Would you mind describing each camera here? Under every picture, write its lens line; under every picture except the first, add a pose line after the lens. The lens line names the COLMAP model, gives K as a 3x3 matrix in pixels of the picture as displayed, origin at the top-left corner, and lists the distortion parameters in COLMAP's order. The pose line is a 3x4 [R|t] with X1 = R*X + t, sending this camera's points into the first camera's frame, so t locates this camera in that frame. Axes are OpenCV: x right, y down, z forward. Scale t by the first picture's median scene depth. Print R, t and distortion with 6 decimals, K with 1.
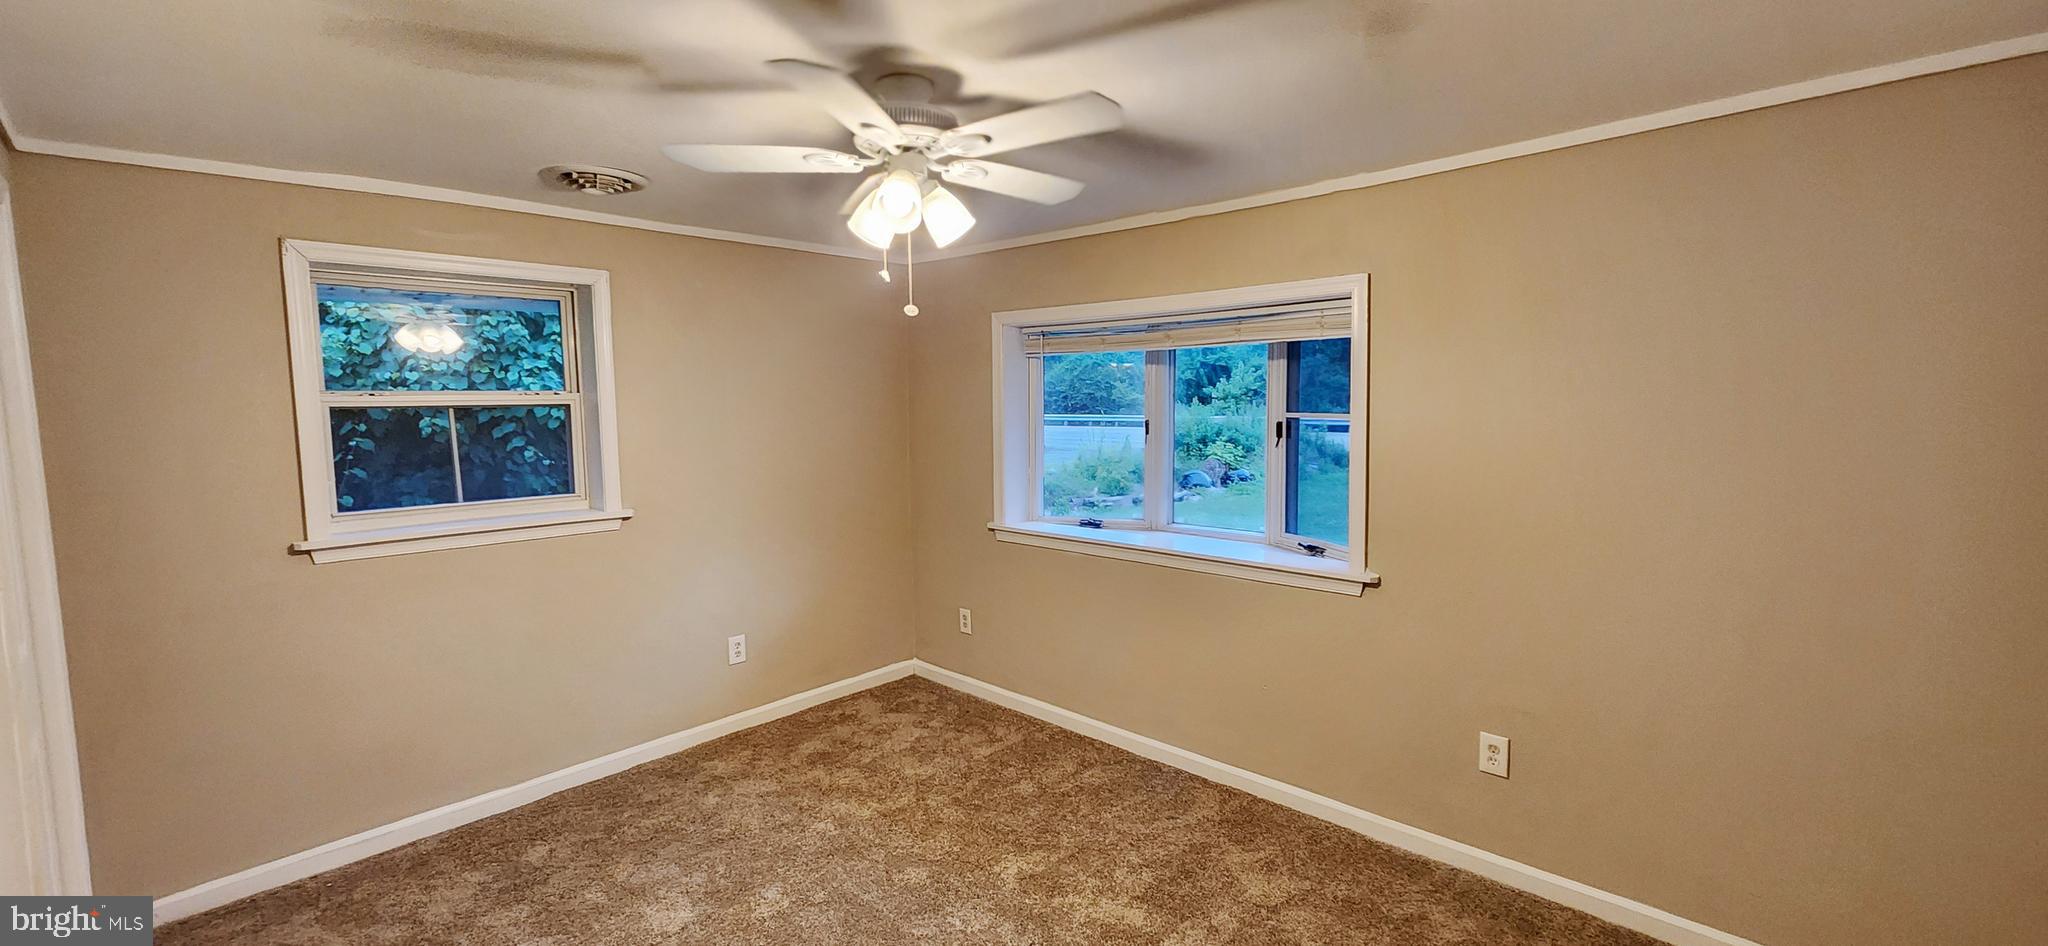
lens RADIAL K [[828.9, 0, 1031.4], [0, 828.9, 469.7], [0, 0, 1]] dist [-0.001985, -0.000630]
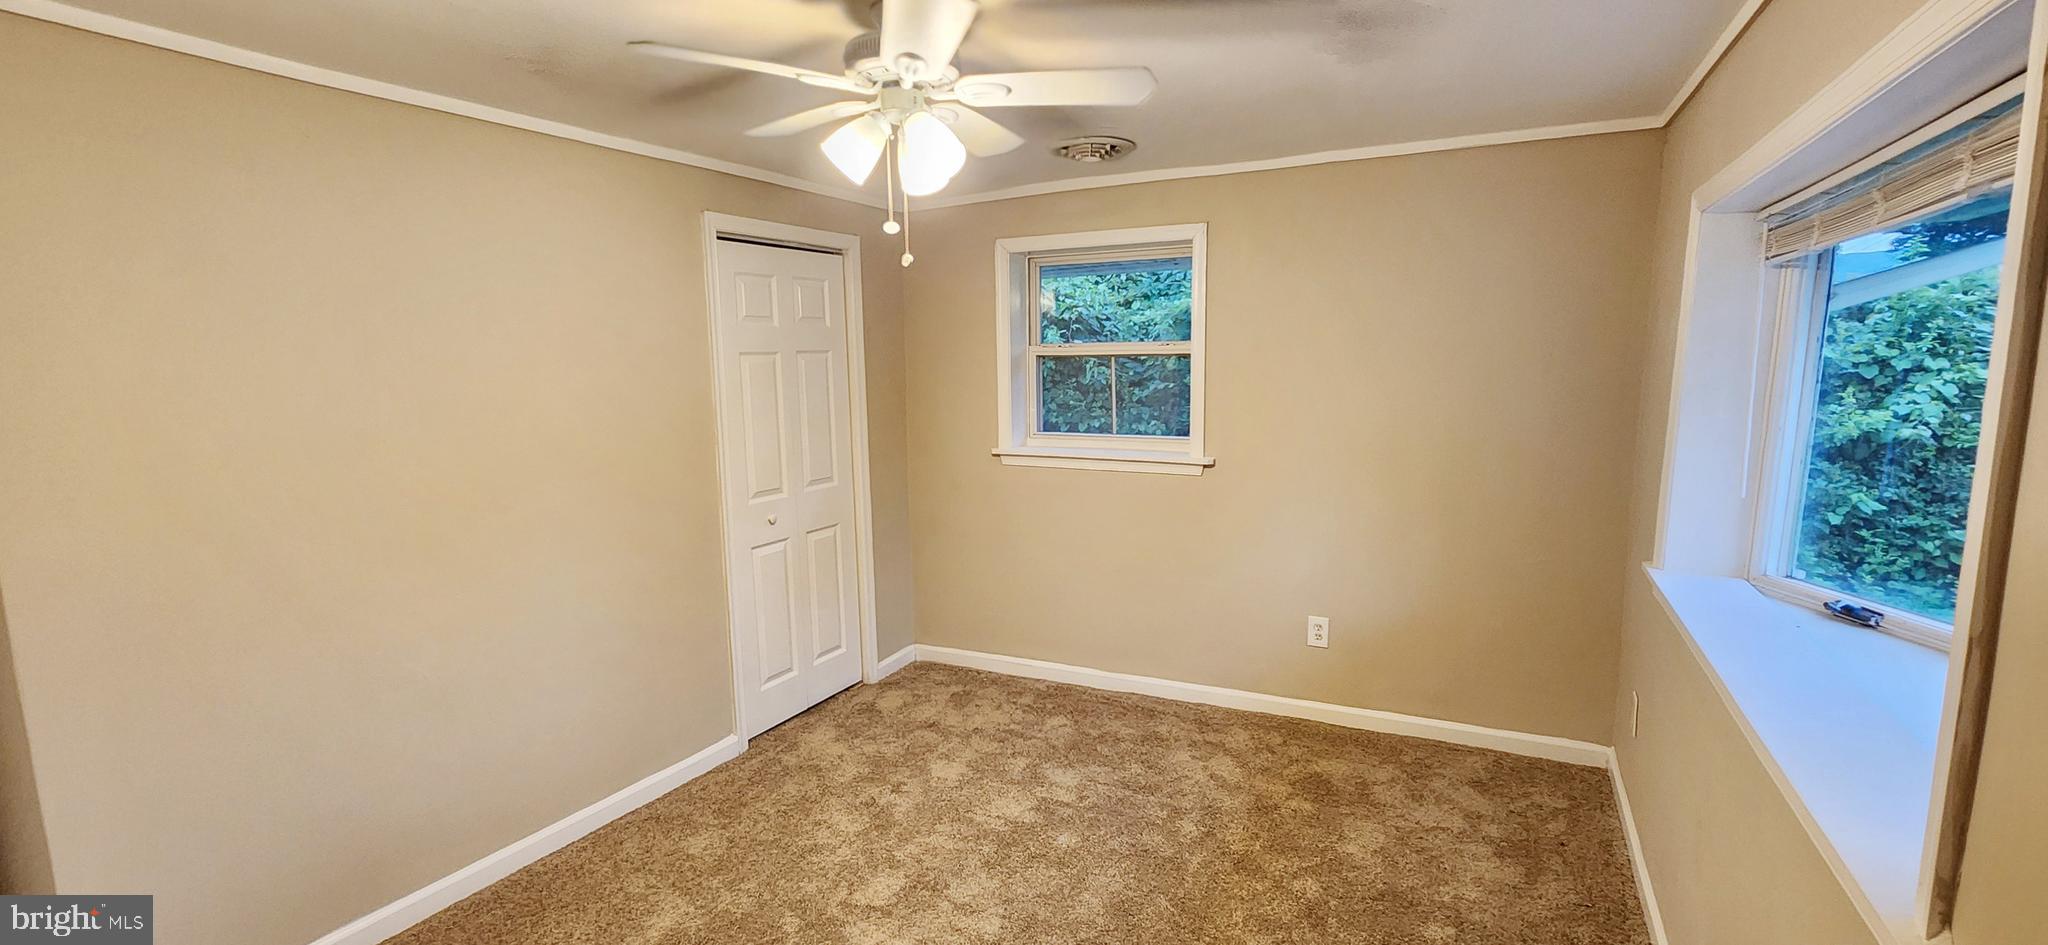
lens RADIAL K [[876.2, 0, 1035.6], [0, 876.2, 477.3], [0, 0, 1]] dist [-0.000498, -0.000122]
pose [[0.284566, 0.141119, -0.948213, 0.446267], [-0.075425, 0.989336, 0.124604, -0.043520], [0.955685, 0.036061, 0.292175, 0.445297]]
